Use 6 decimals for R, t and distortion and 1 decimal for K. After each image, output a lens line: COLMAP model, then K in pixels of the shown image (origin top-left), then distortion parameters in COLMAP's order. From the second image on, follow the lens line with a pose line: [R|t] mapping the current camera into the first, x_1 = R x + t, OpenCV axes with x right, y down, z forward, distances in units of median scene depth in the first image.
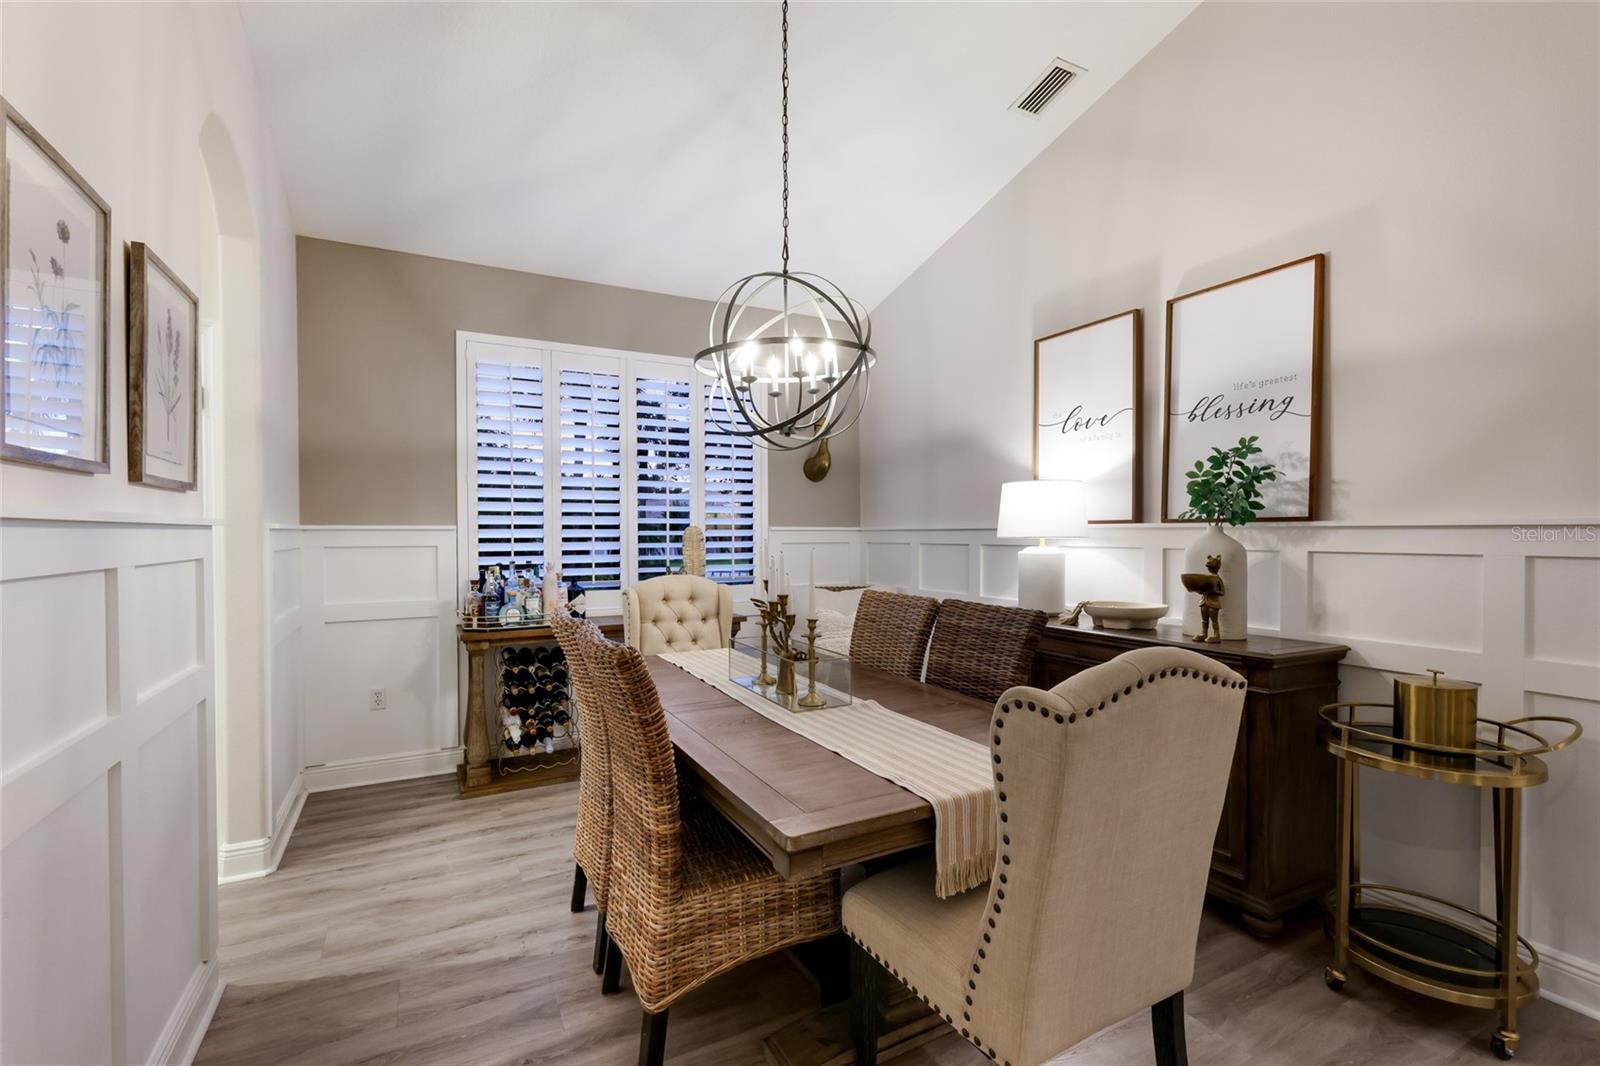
lens RADIAL K [[703.4, 0, 794.2], [0, 703.4, 539.2], [0, 0, 1]] dist [0.000590, 0.000090]
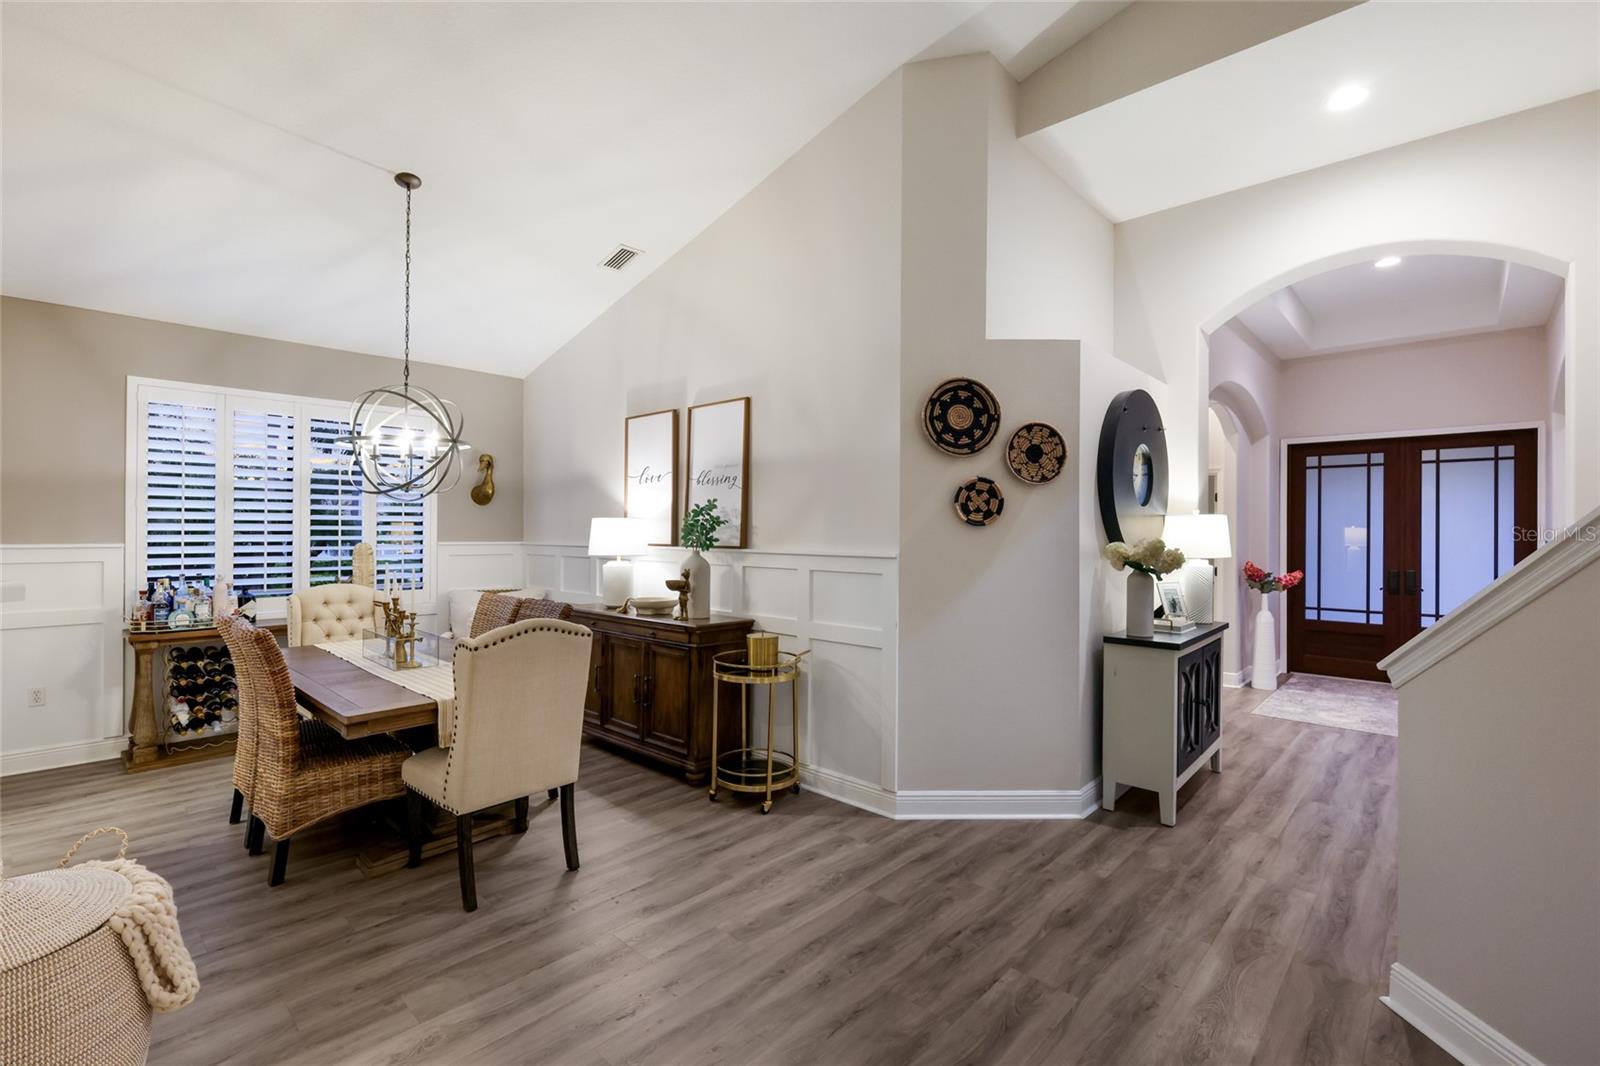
lens RADIAL K [[711.9, 0, 794.9], [0, 711.9, 527.7], [0, 0, 1]] dist [-0.004358, -0.000751]
pose [[0.945329, 0.009664, 0.325974, 0.207523], [-0.005327, 0.999885, -0.014193, -0.039518], [-0.326074, 0.011681, 0.945272, -0.524622]]
